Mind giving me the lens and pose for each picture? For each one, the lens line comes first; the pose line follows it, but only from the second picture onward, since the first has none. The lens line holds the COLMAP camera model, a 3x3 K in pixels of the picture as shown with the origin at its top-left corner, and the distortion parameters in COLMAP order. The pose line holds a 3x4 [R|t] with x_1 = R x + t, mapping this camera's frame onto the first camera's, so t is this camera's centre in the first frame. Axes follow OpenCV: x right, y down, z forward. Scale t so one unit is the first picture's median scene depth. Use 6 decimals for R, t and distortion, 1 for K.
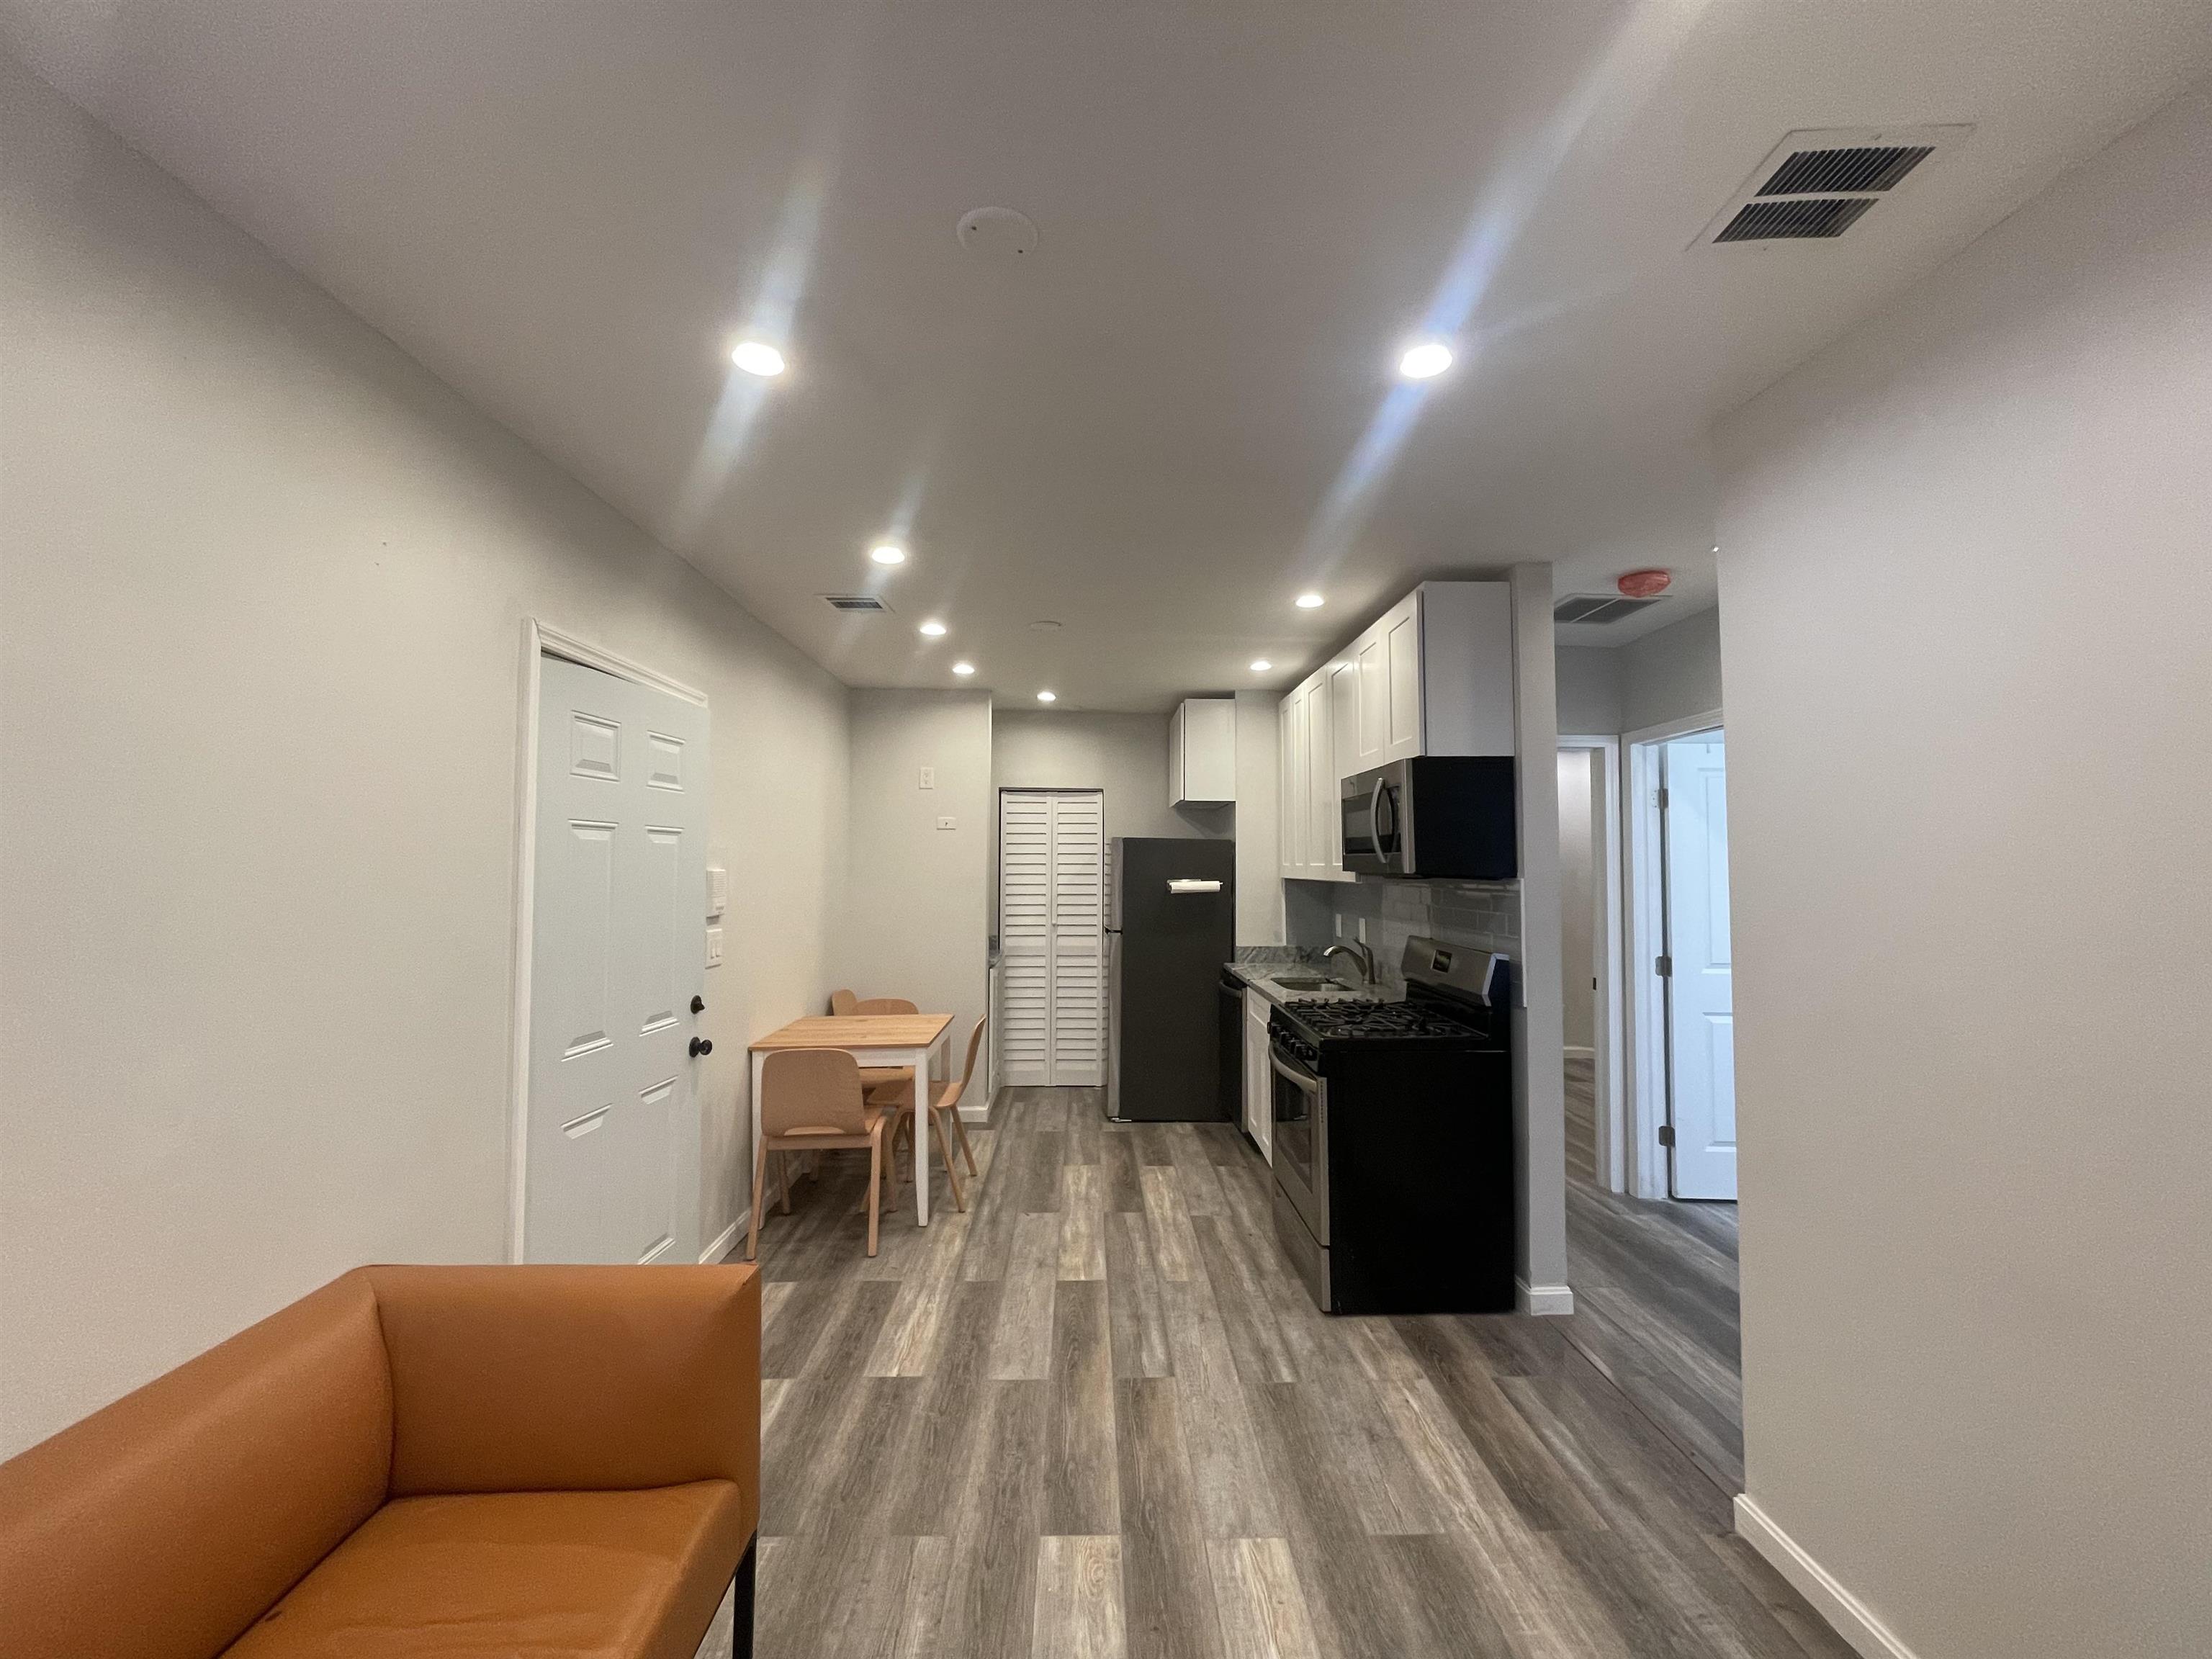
lens RADIAL K [[891.5, 0, 1106.0], [0, 891.5, 829.5], [0, 0, 1]] dist [-0.019527, 0.005972]
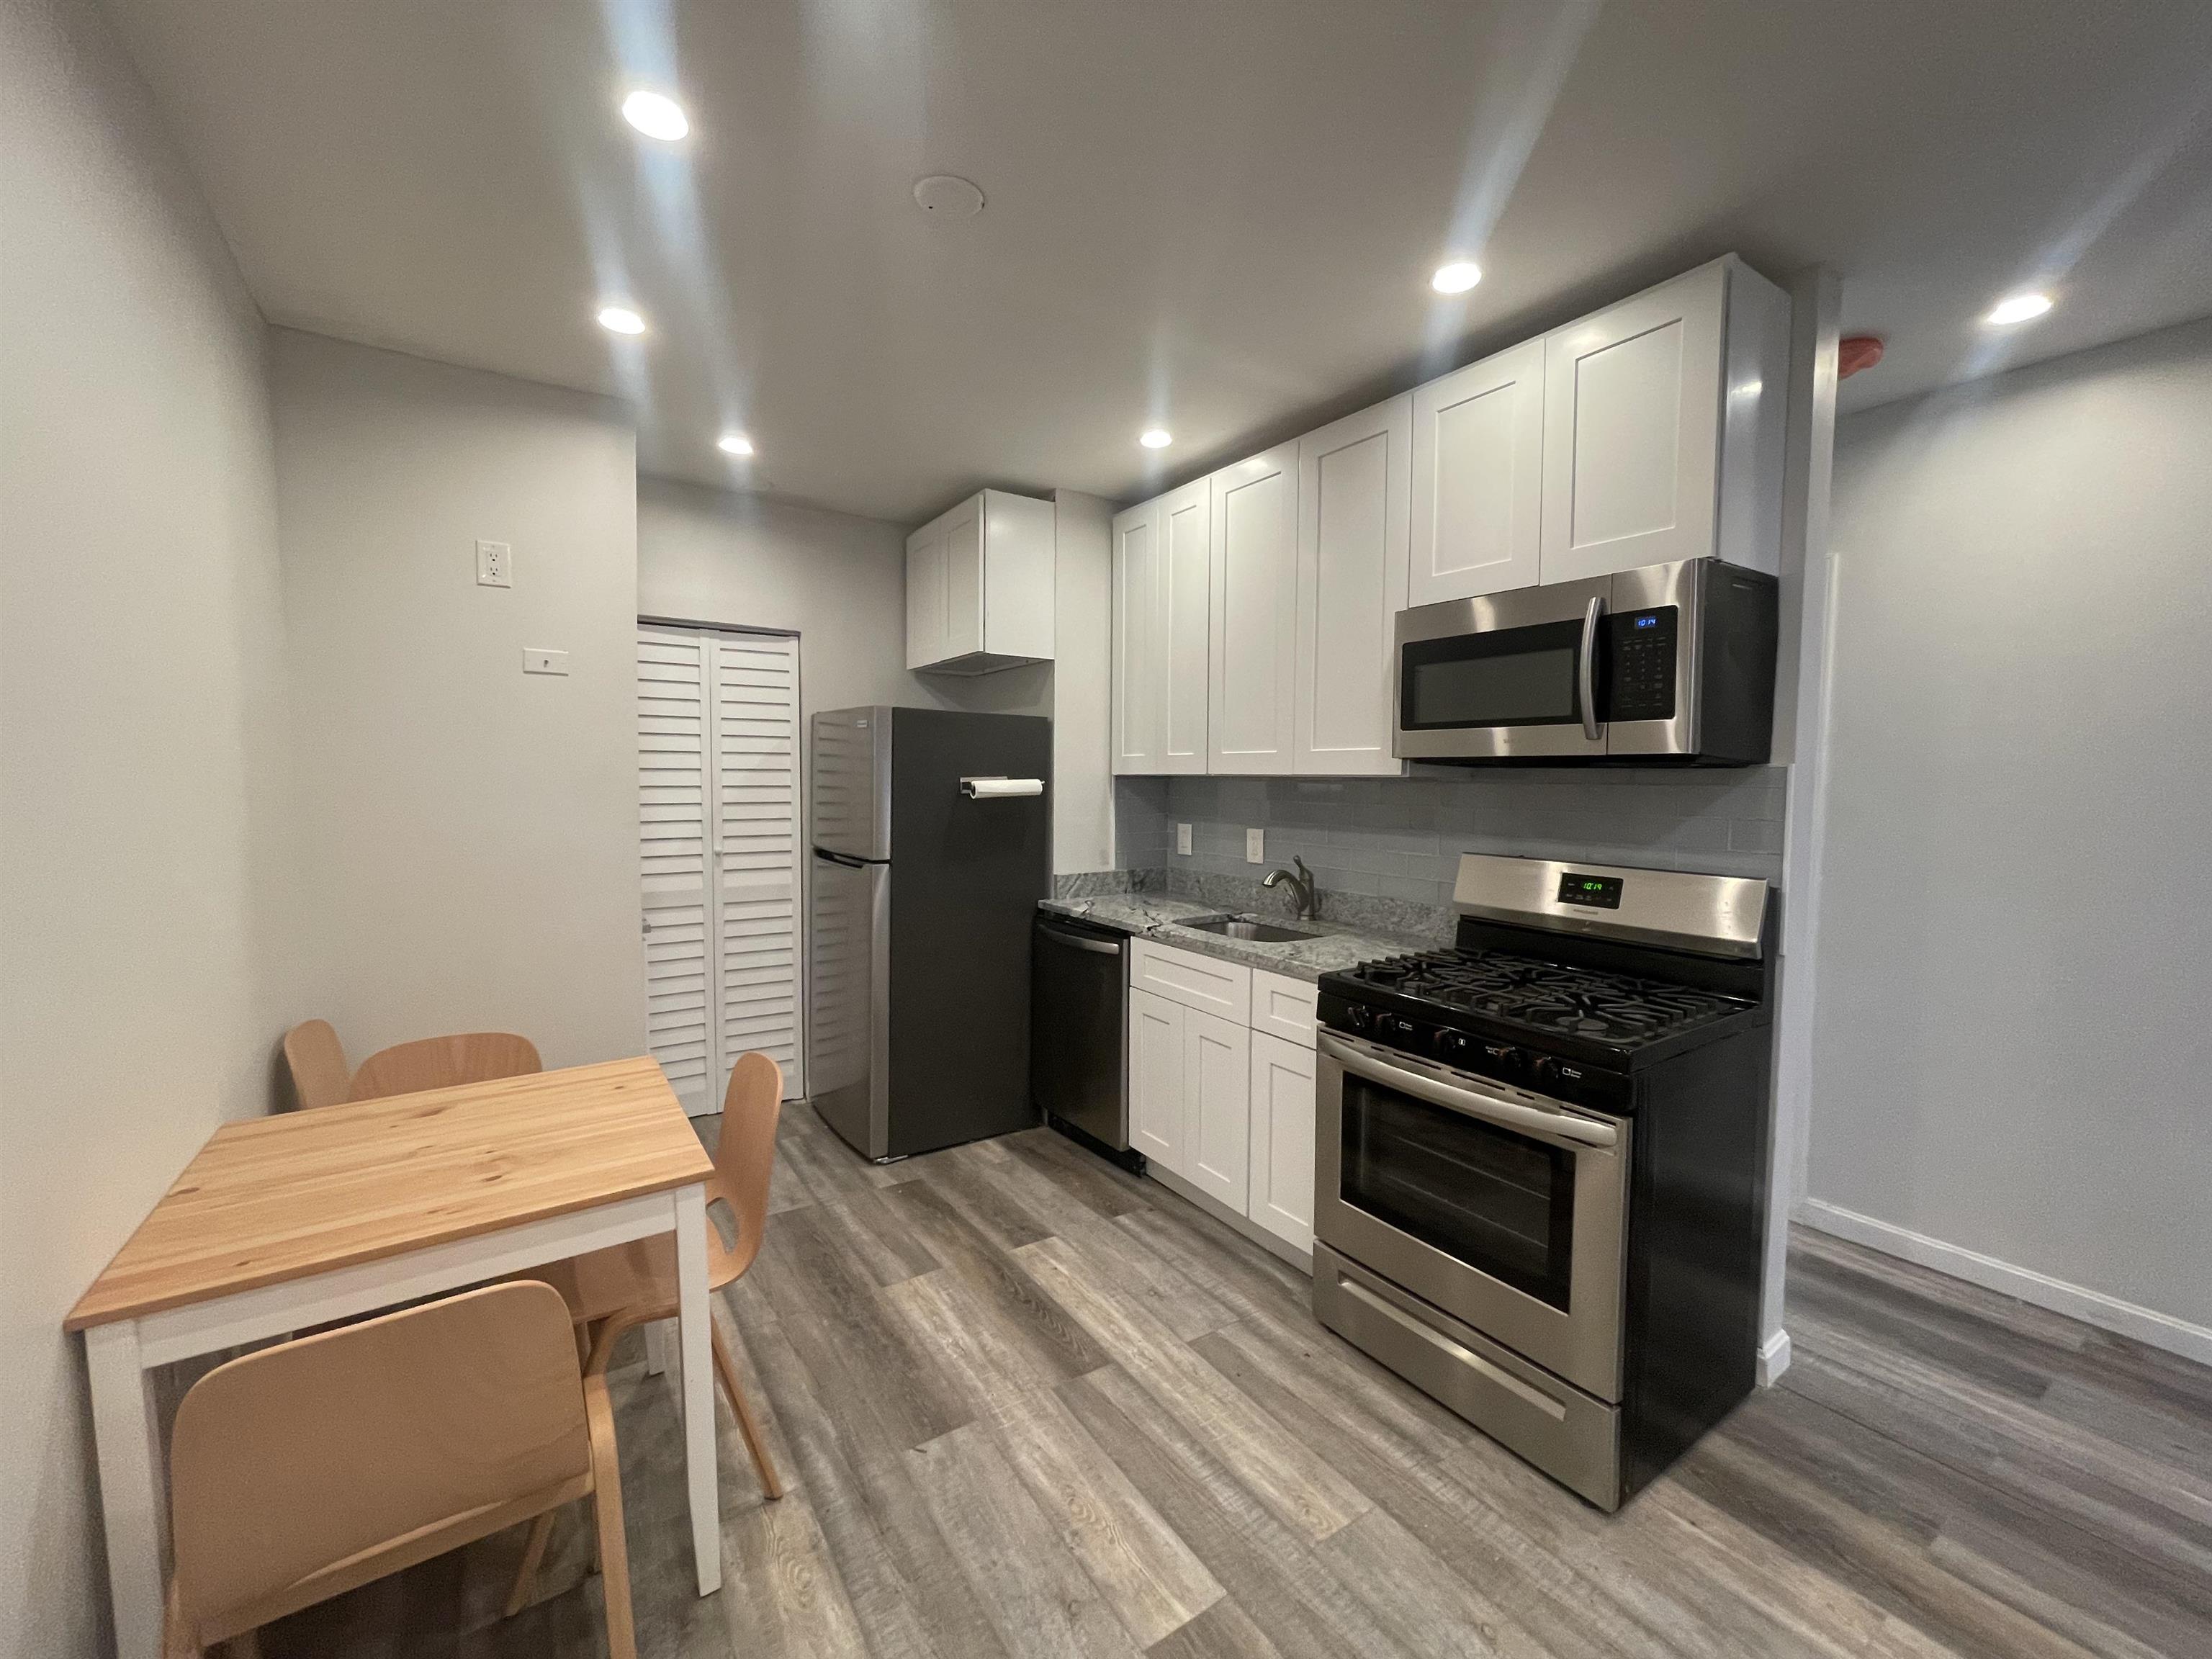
lens RADIAL K [[891.5, 0, 1106.0], [0, 891.5, 829.5], [0, 0, 1]] dist [-0.019527, 0.005972]
pose [[0.842782, -0.037401, 0.536954, -0.235652], [-0.023913, 0.993996, 0.106768, 0.029093], [-0.537724, -0.102822, 0.836828, 0.524863]]
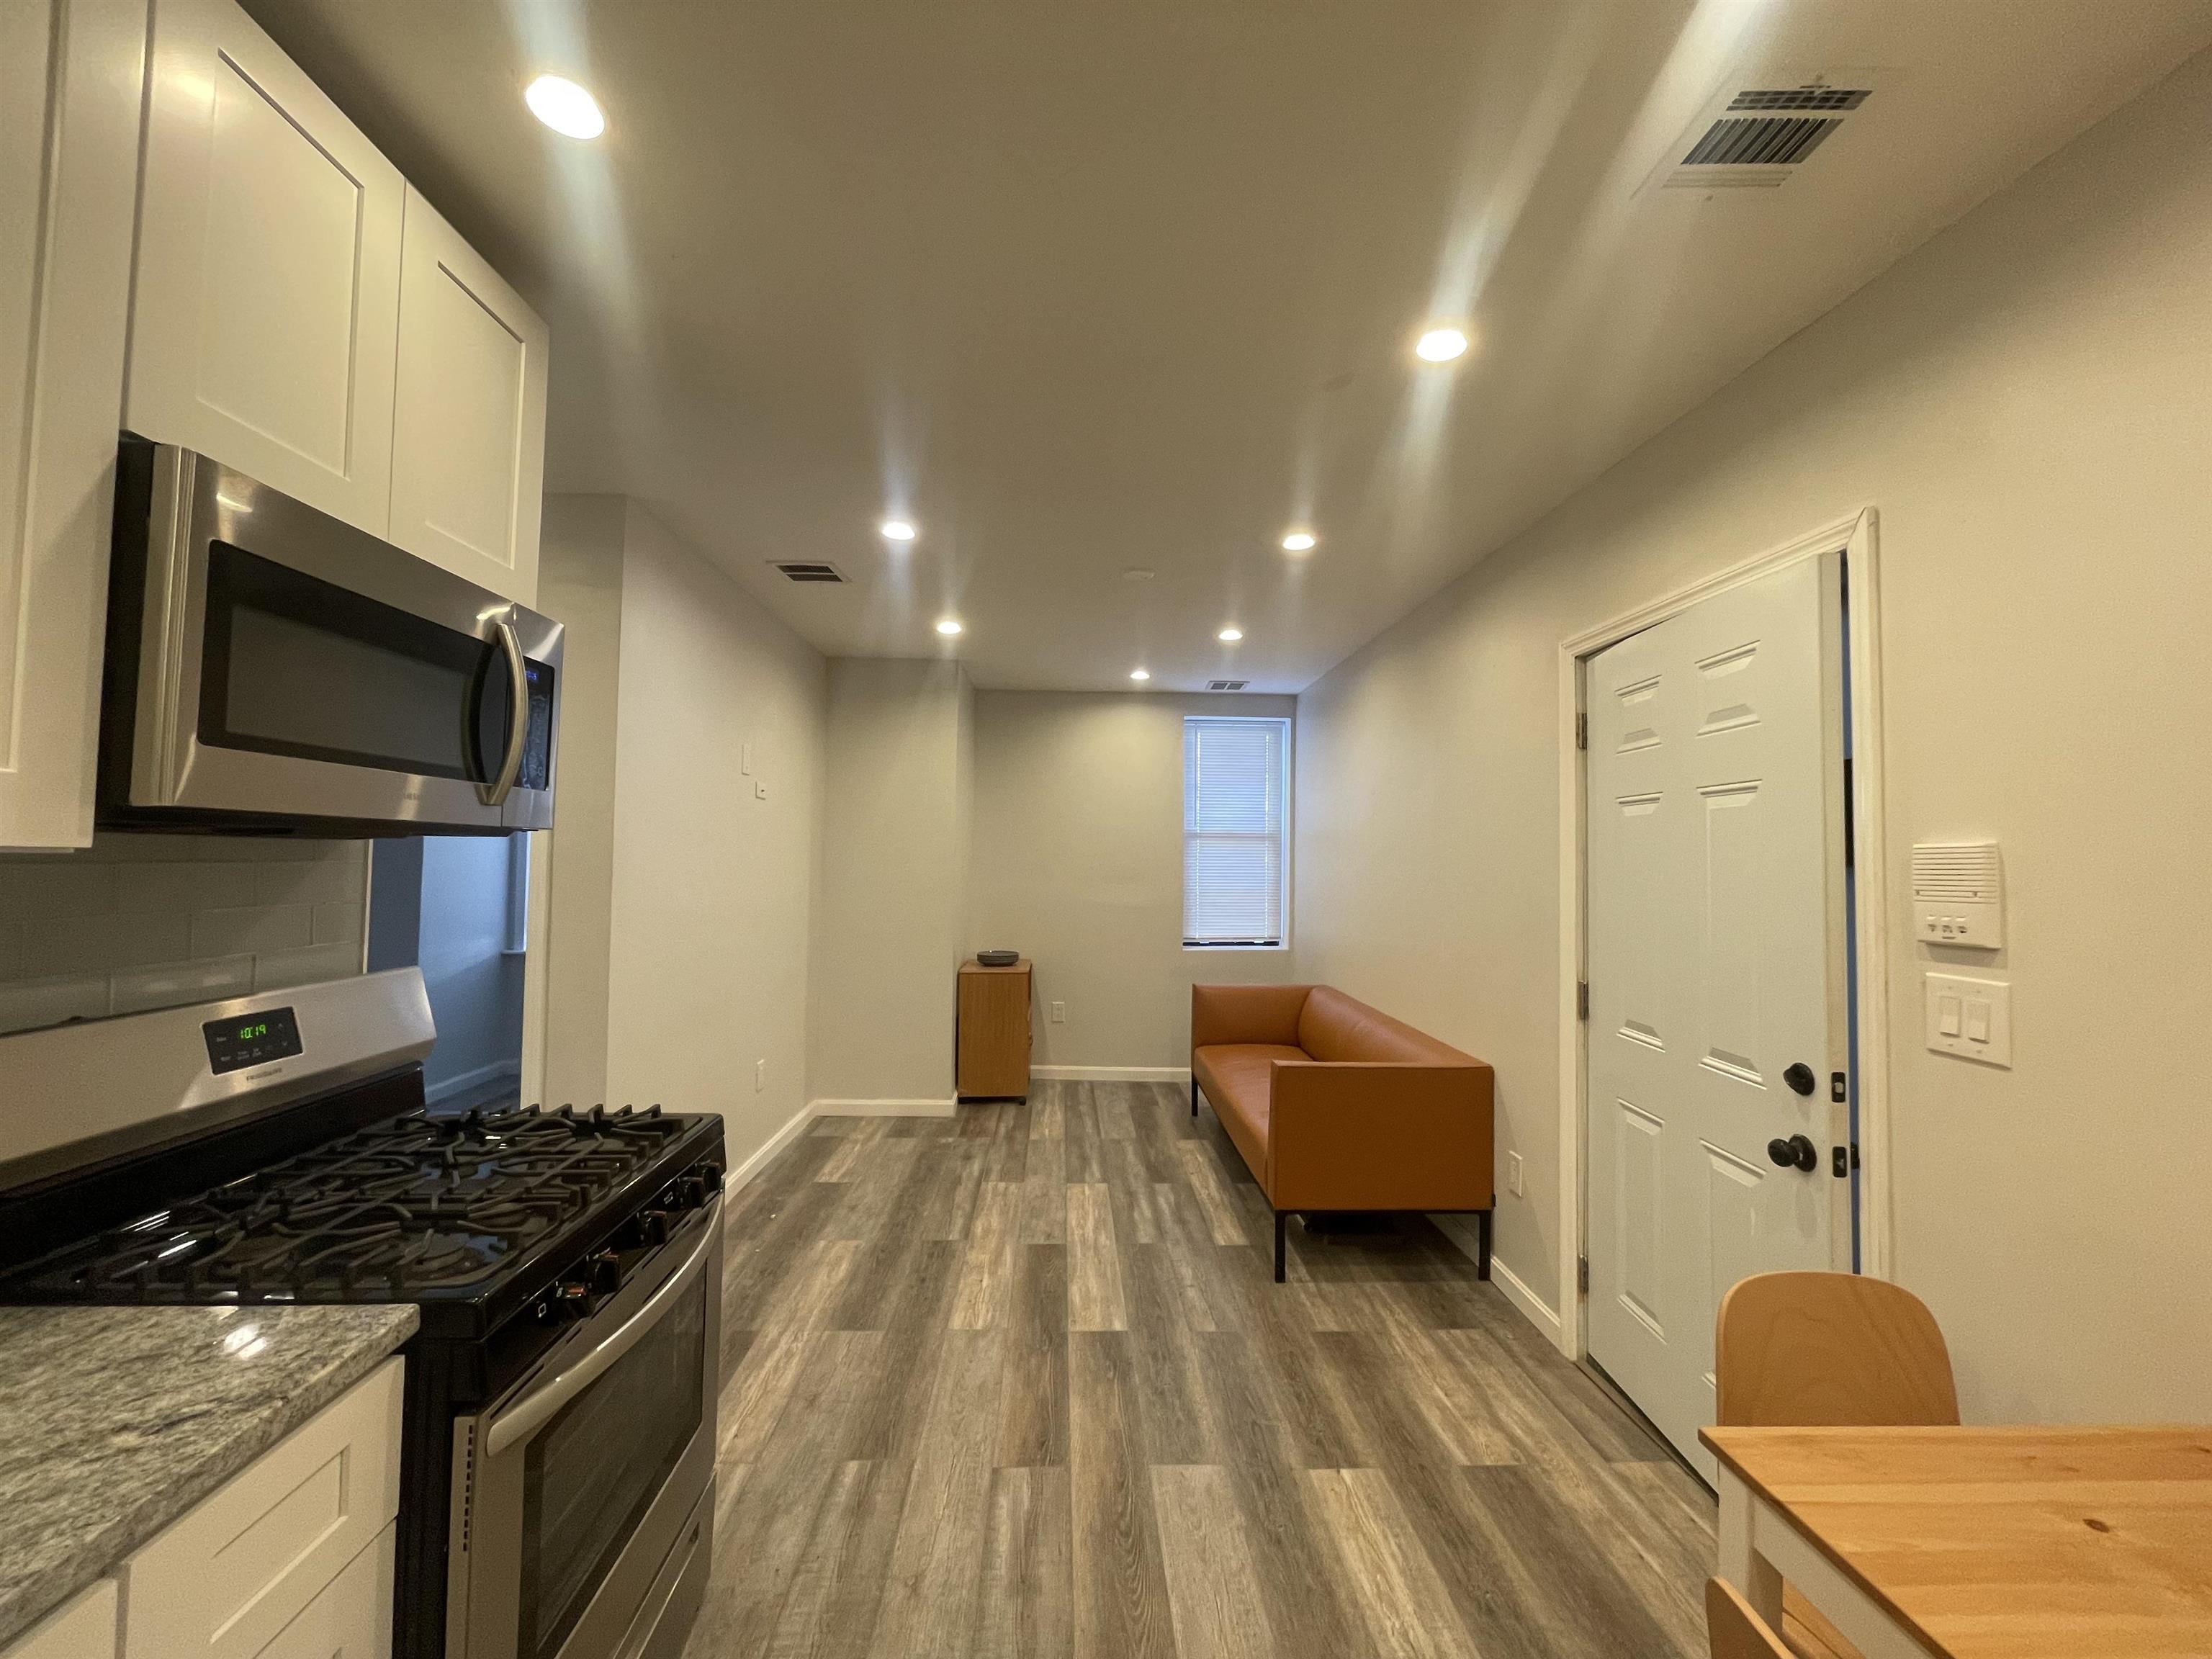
lens RADIAL K [[891.5, 0, 1106.0], [0, 891.5, 829.5], [0, 0, 1]] dist [-0.019527, 0.005972]
pose [[-0.999508, -0.017713, -0.025884, 0.003972], [-0.015710, 0.997012, -0.075630, 0.064095], [0.027146, -0.075187, -0.996800, 1.159728]]
